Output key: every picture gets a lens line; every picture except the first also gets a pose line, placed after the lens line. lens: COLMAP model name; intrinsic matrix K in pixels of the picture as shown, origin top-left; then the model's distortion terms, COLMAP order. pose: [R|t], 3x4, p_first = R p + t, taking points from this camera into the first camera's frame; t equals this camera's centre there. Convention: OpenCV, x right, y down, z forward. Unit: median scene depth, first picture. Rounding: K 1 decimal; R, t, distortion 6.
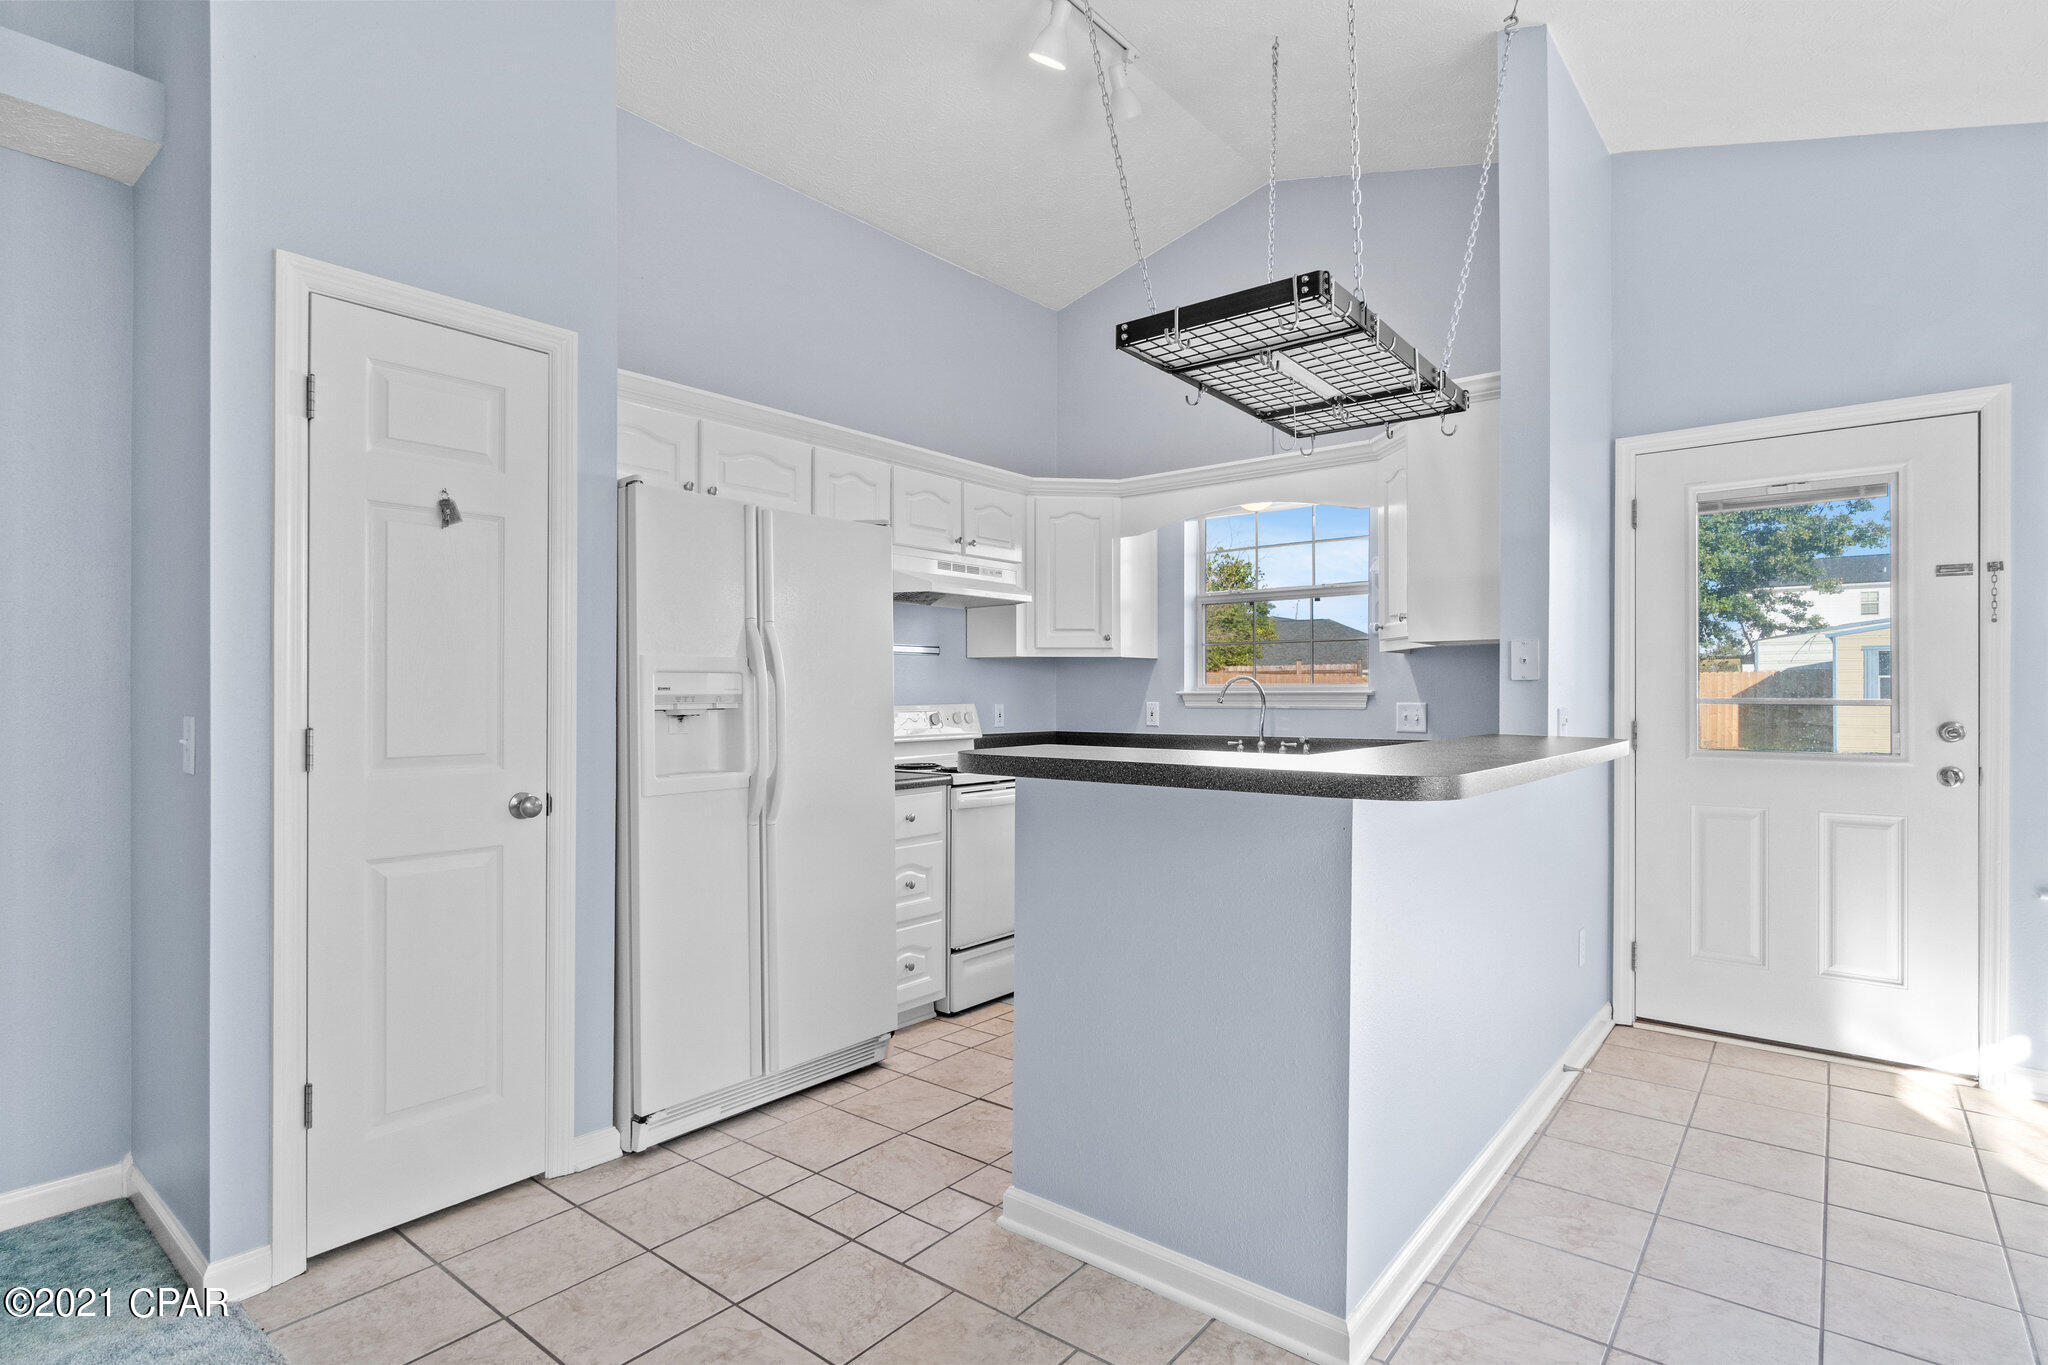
lens RADIAL K [[1031.7, 0, 1029.6], [0, 1031.7, 688.9], [0, 0, 1]] dist [-0.002526, -0.000878]
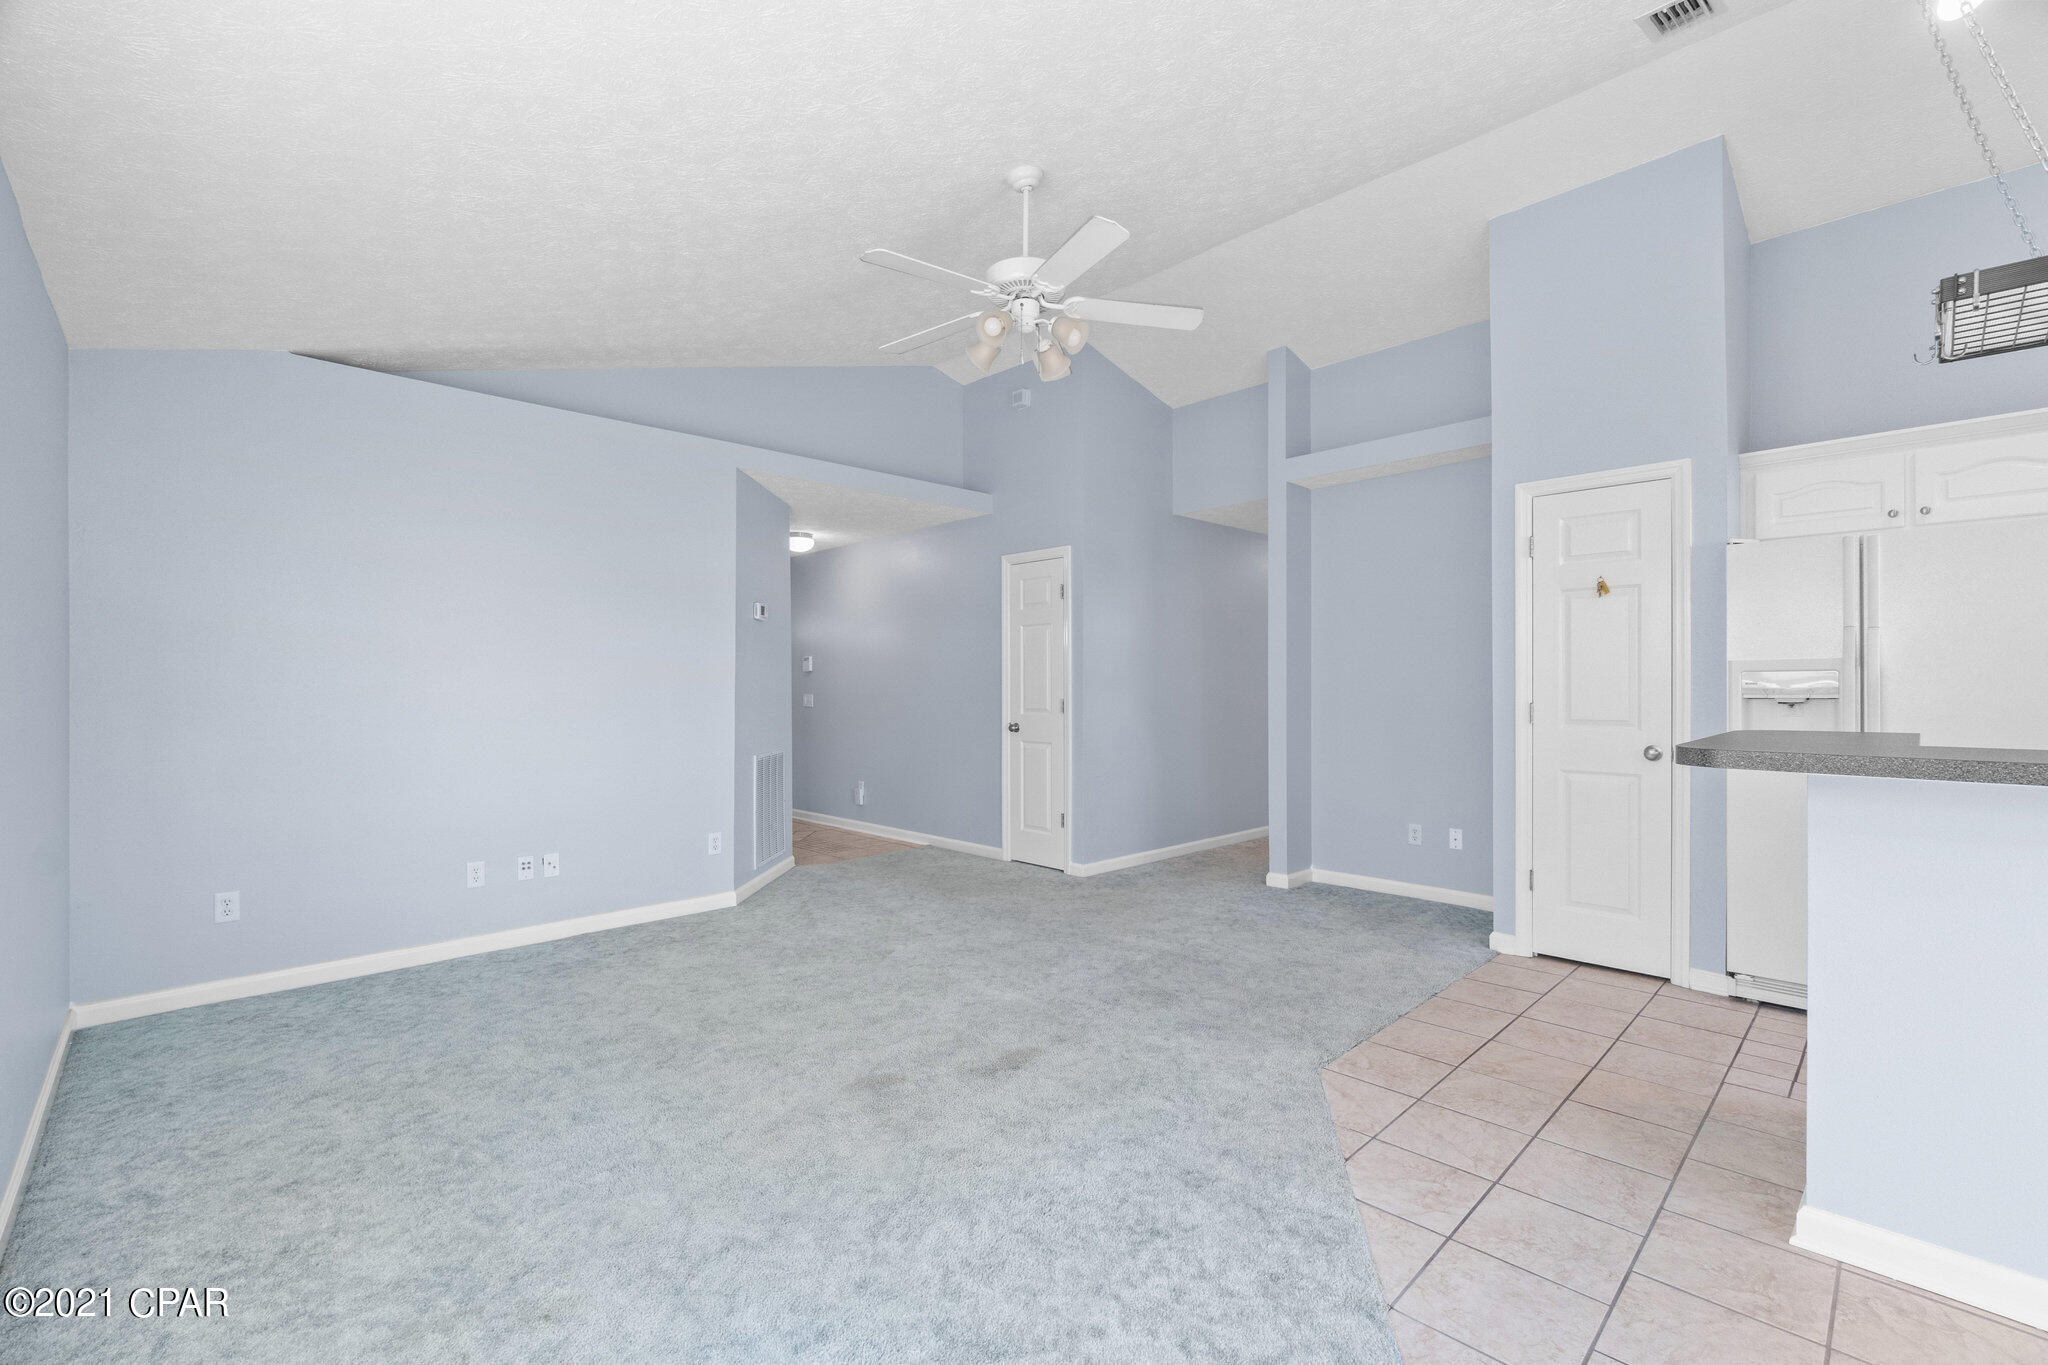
lens RADIAL K [[880.5, 0, 1024.0], [0, 880.5, 682.5], [0, 0, 1]] dist [-0.003750, 0.000159]
pose [[-0.127432, -0.002924, -0.991843, 0.805349], [0.008339, 0.999957, -0.004020, -0.003823], [0.991812, -0.008783, -0.127402, 0.124202]]
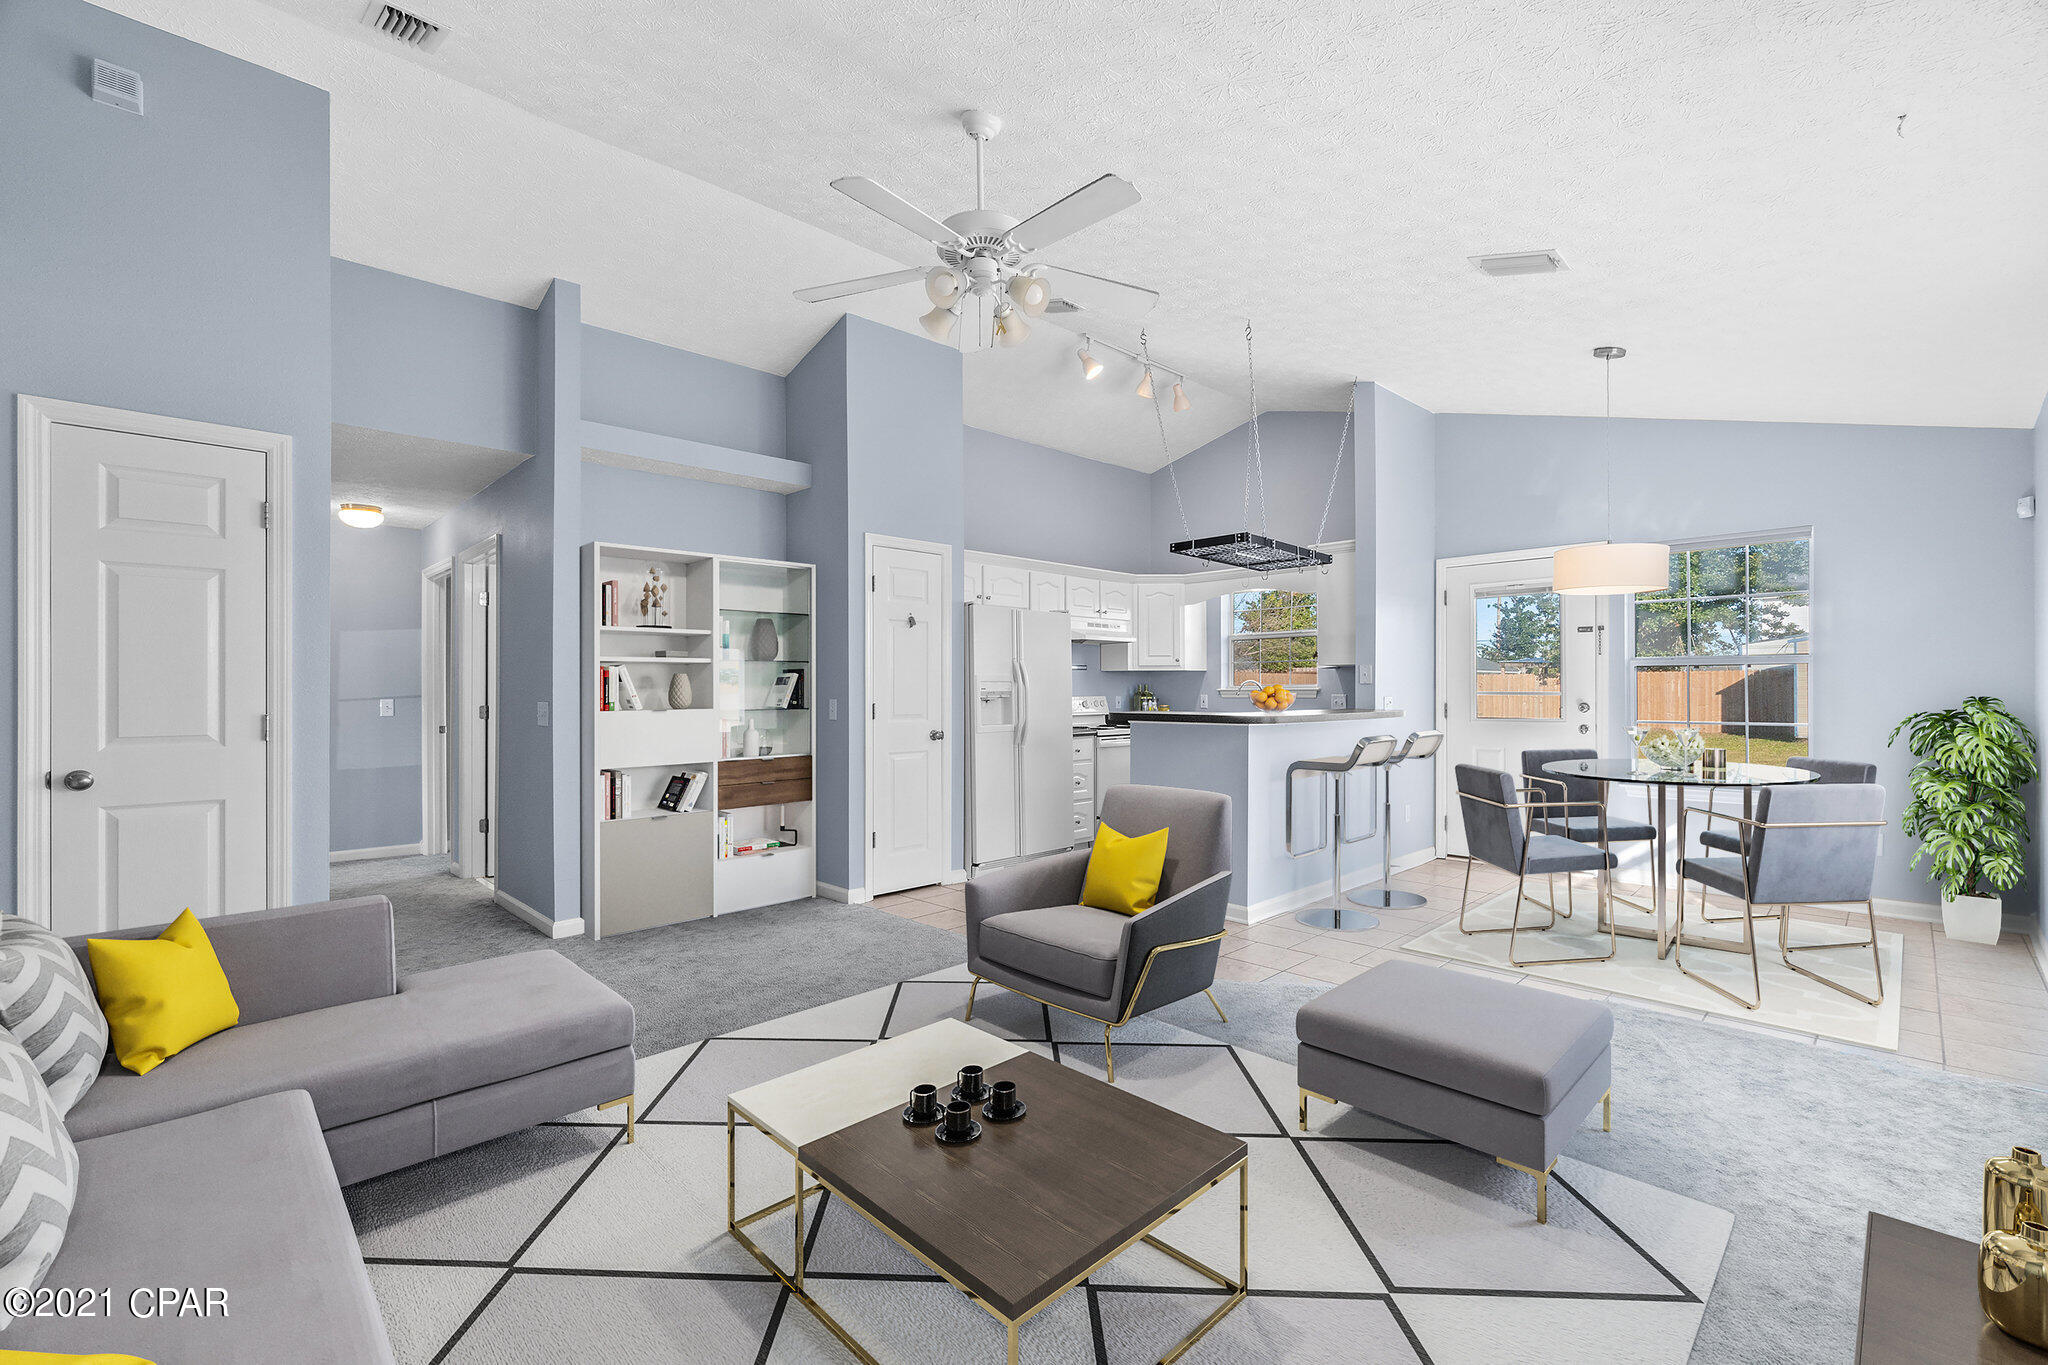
lens RADIAL K [[880.5, 0, 1024.0], [0, 880.5, 682.5], [0, 0, 1]] dist [-0.003750, 0.000159]
pose [[0.992340, -0.004406, -0.123455, -0.004391], [0.003774, 0.999979, -0.005357, -0.002942], [0.123476, 0.004850, 0.992336, -0.846363]]
